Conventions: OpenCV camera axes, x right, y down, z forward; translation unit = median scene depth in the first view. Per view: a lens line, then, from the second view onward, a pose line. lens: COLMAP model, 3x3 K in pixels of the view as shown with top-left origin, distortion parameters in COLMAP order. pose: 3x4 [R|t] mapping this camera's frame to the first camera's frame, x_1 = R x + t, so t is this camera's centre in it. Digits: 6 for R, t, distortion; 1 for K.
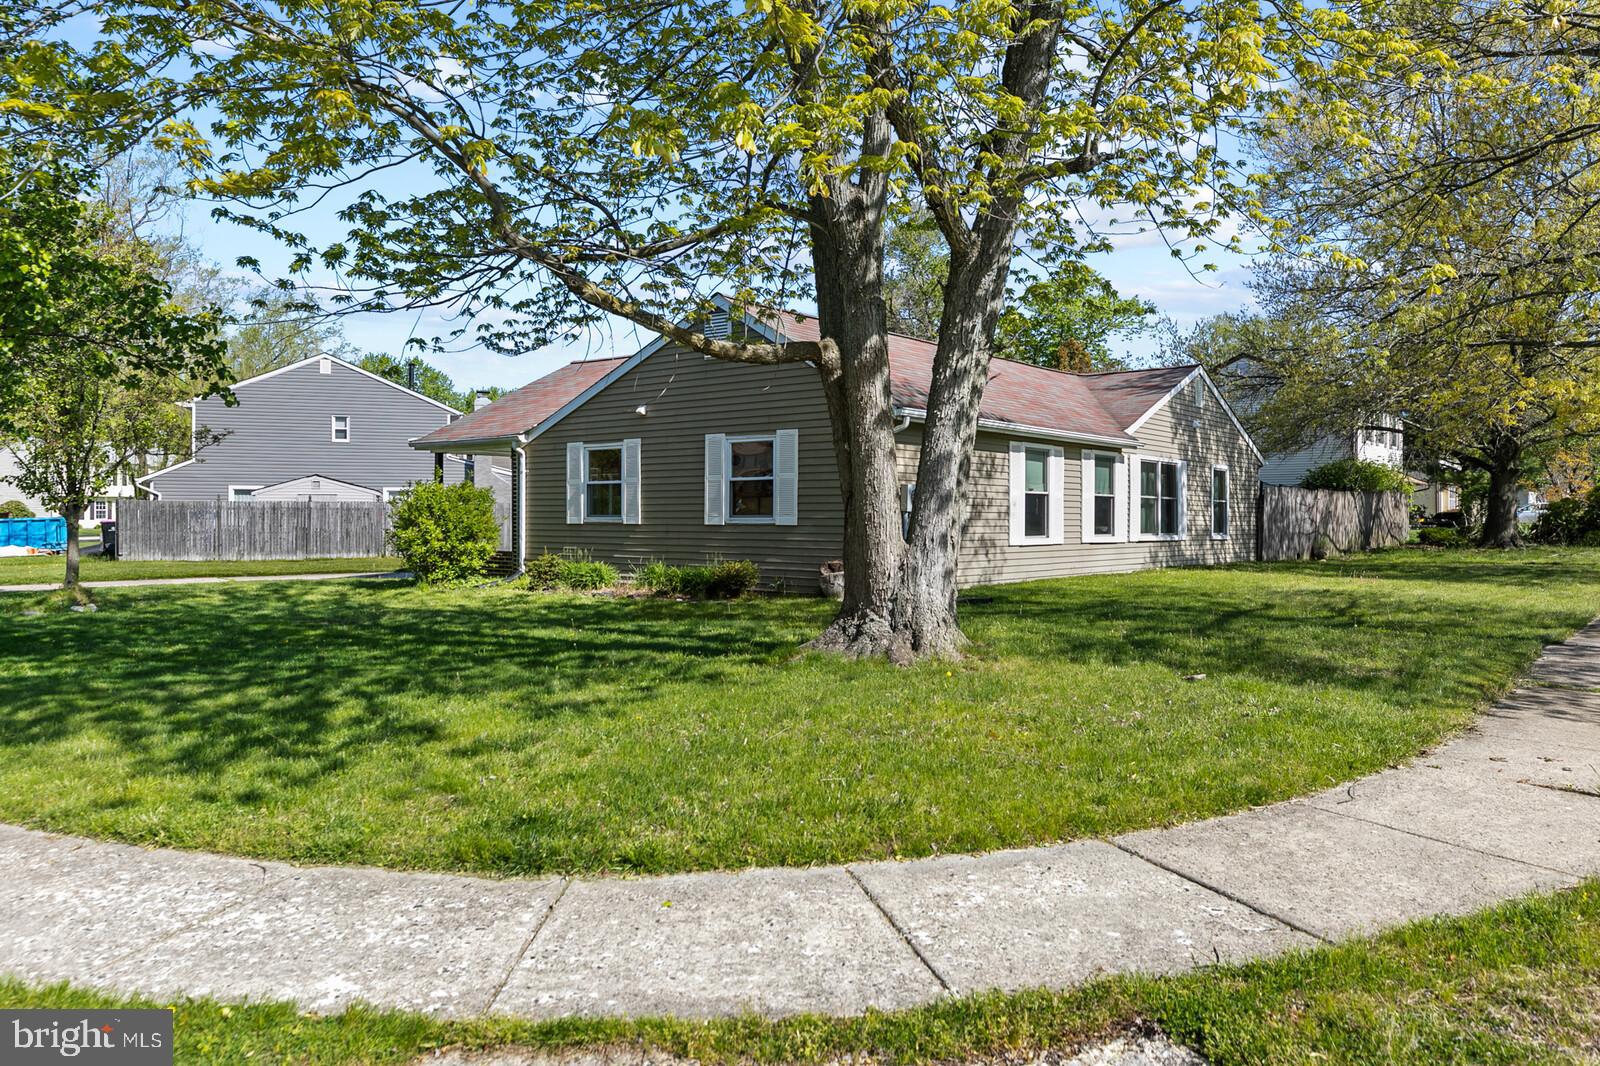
lens RADIAL K [[1168.0, 0, 802.1], [0, 1168.0, 532.2], [0, 0, 1]] dist [-0.006731, 0.002049]
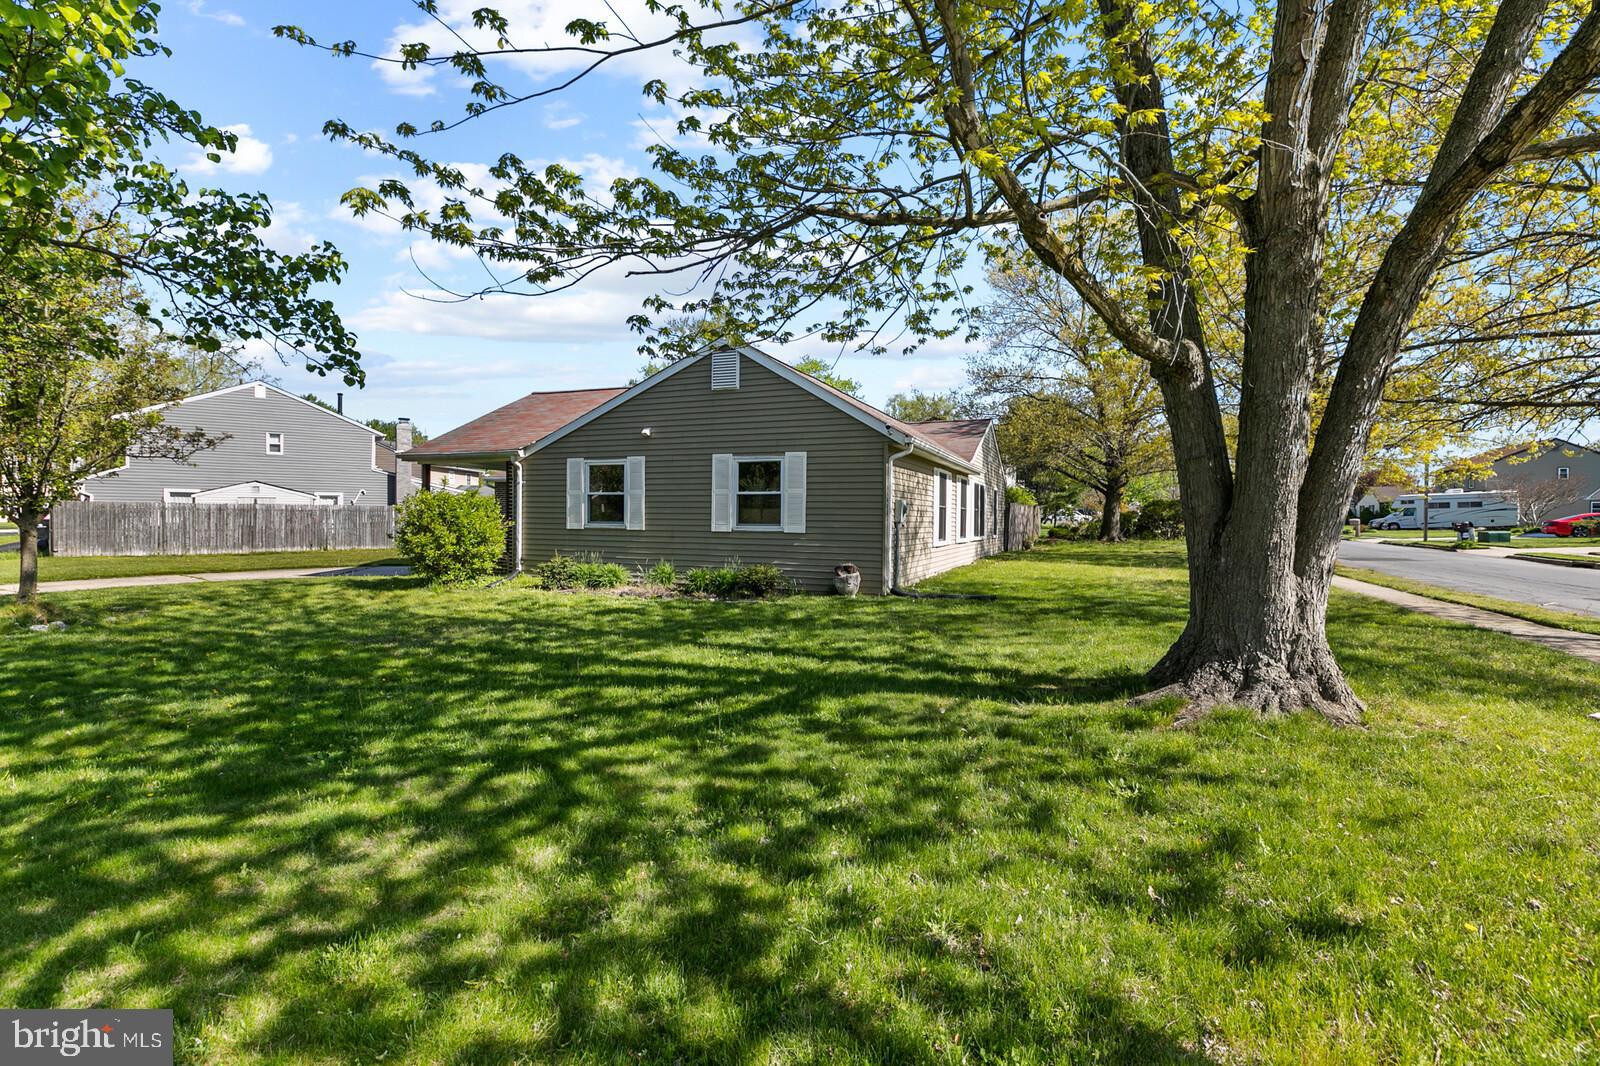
lens RADIAL K [[727.3, 0, 797.5], [0, 727.3, 527.5], [0, 0, 1]] dist [0.005938, 0.000055]
pose [[0.960012, 0.002378, 0.279947, -0.189909], [-0.003391, 0.999989, 0.003133, -0.012000], [-0.279937, -0.003957, 0.960010, 0.257642]]
